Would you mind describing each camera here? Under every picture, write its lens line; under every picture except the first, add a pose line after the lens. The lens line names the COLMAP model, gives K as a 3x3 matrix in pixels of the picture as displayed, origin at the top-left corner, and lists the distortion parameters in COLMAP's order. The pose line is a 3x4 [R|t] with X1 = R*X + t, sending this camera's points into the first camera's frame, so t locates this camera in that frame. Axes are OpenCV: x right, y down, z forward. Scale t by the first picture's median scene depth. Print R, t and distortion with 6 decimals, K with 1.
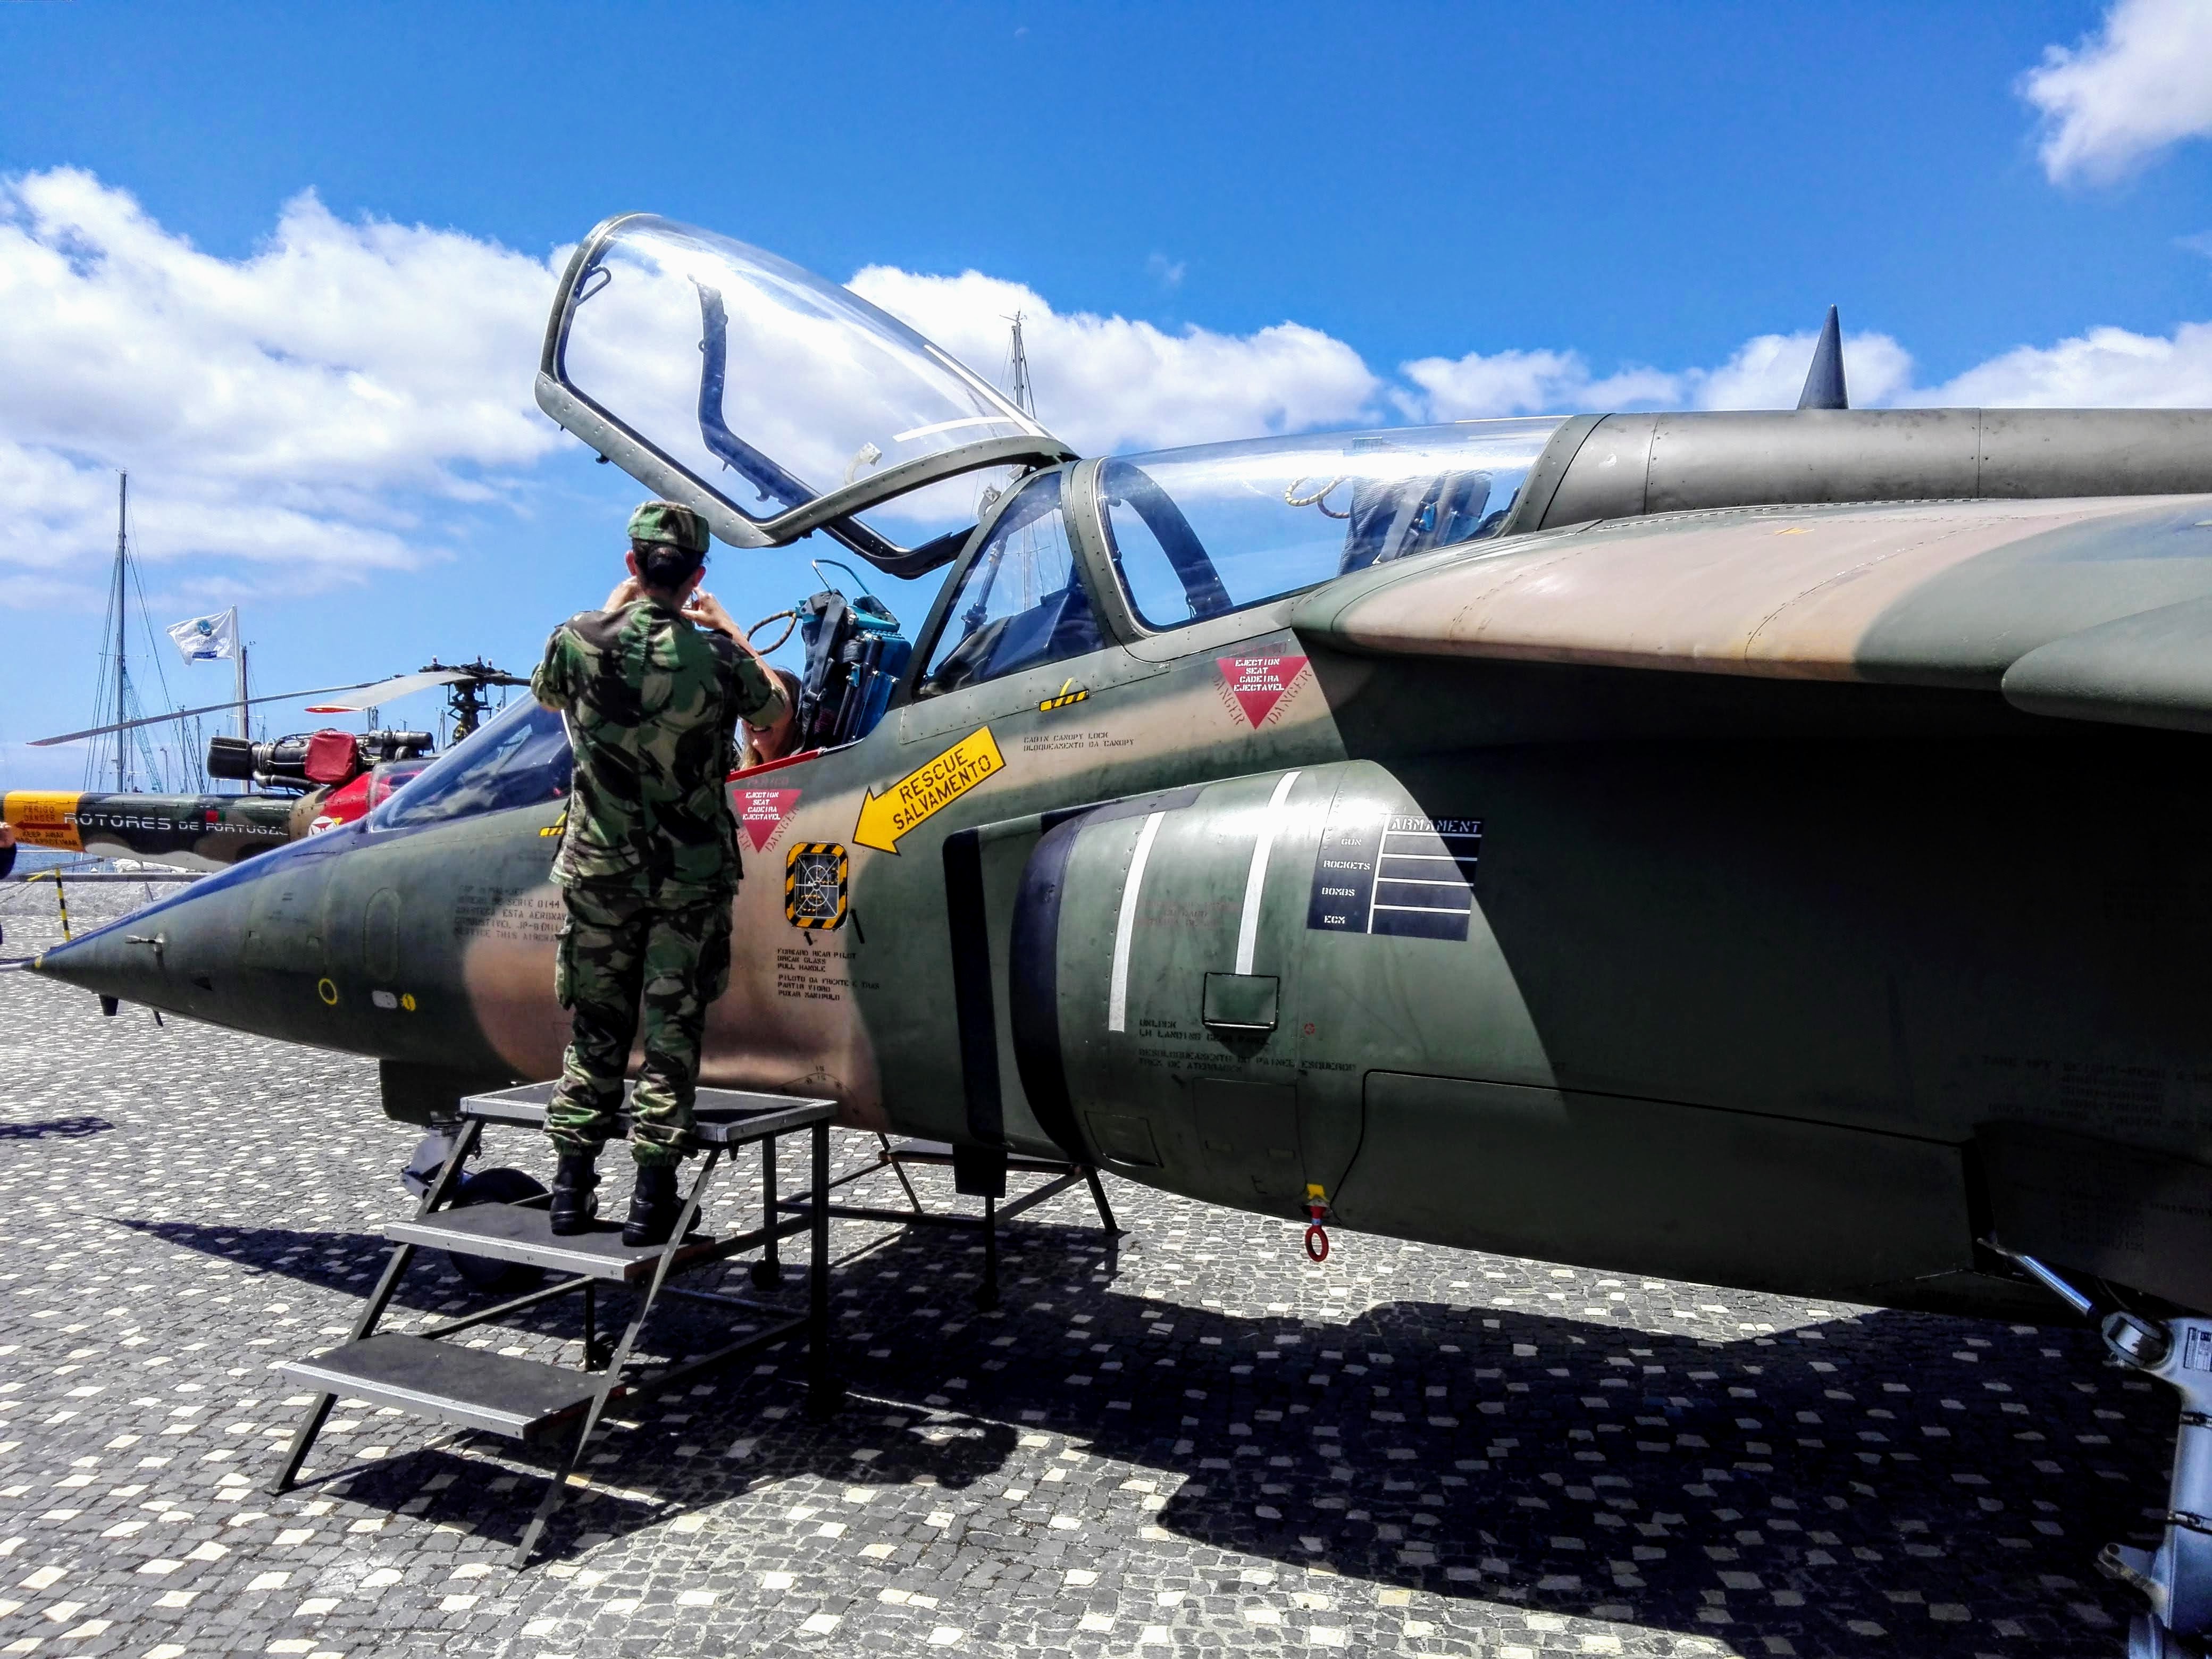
lens RADIAL K [[1723.2, 0, 1106.4], [0, 1723.2, 921.2], [0, 0, 1]] dist [0.089862, -0.130073]
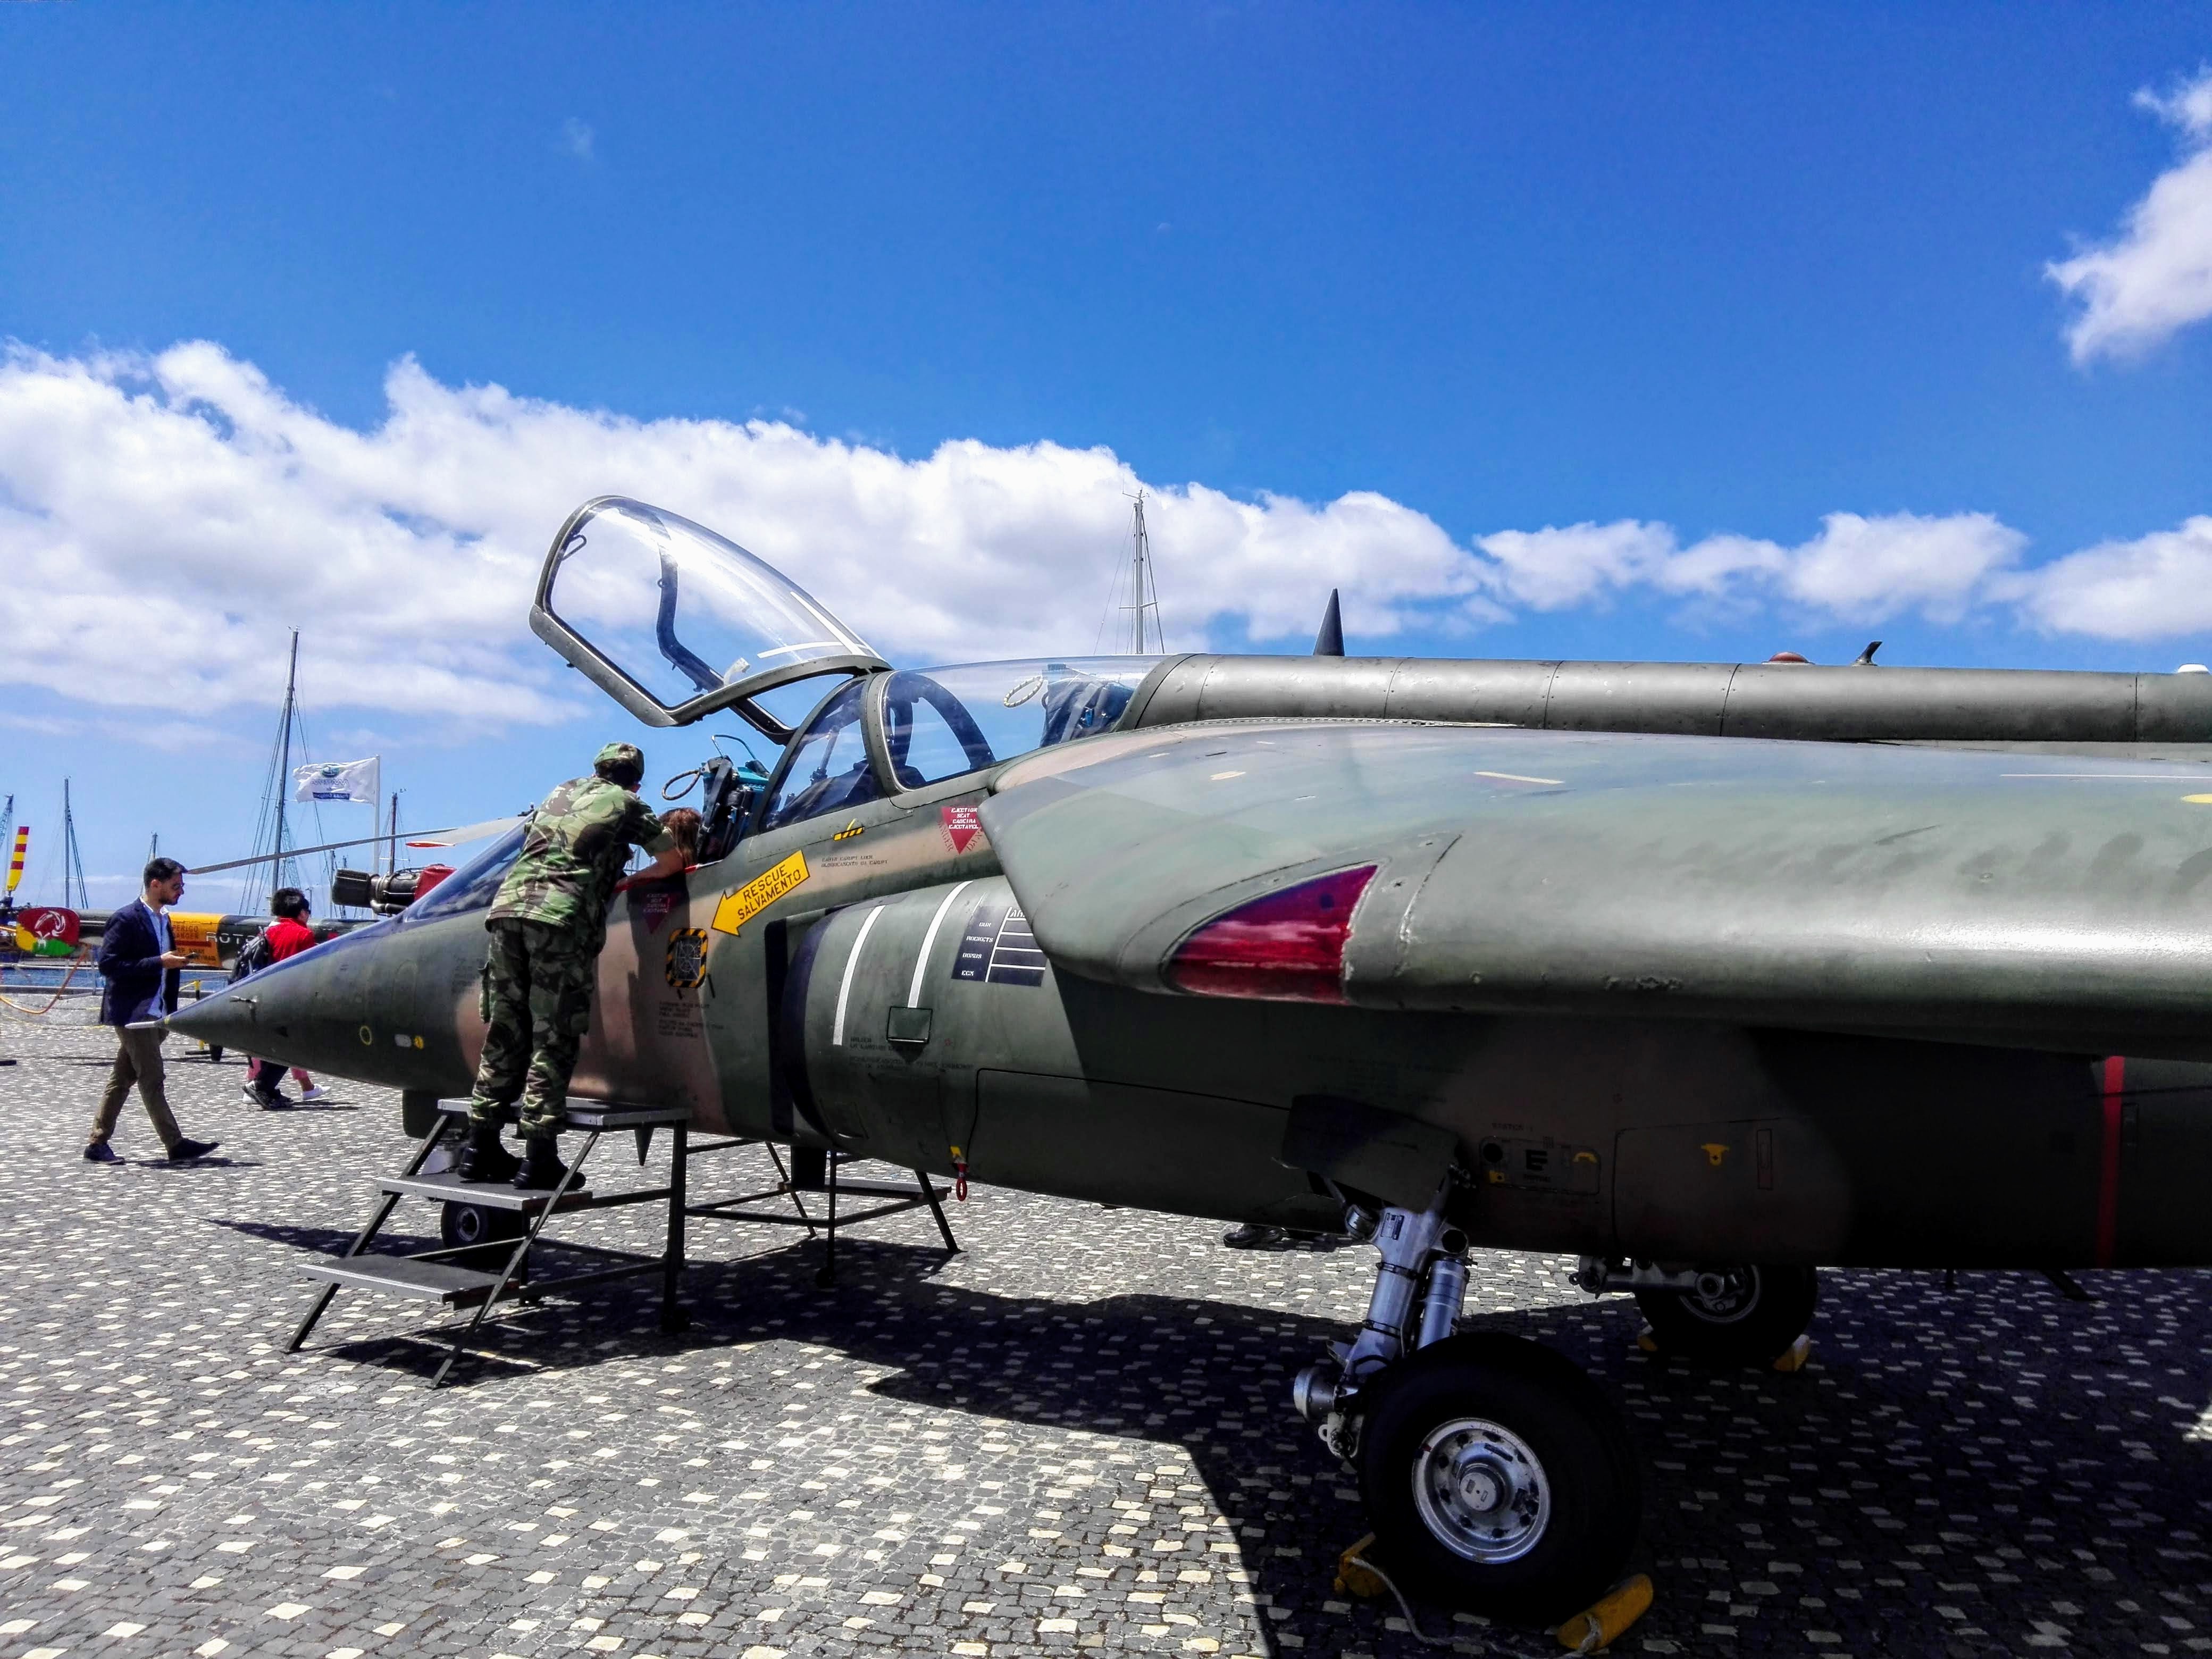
lens RADIAL K [[1723.2, 0, 1106.4], [0, 1723.2, 921.2], [0, 0, 1]] dist [0.089862, -0.130073]
pose [[0.997523, 0.025832, -0.065426, 0.277022], [-0.031746, 0.995343, -0.091024, 0.069952], [0.062770, 0.092875, 0.993697, -0.420039]]
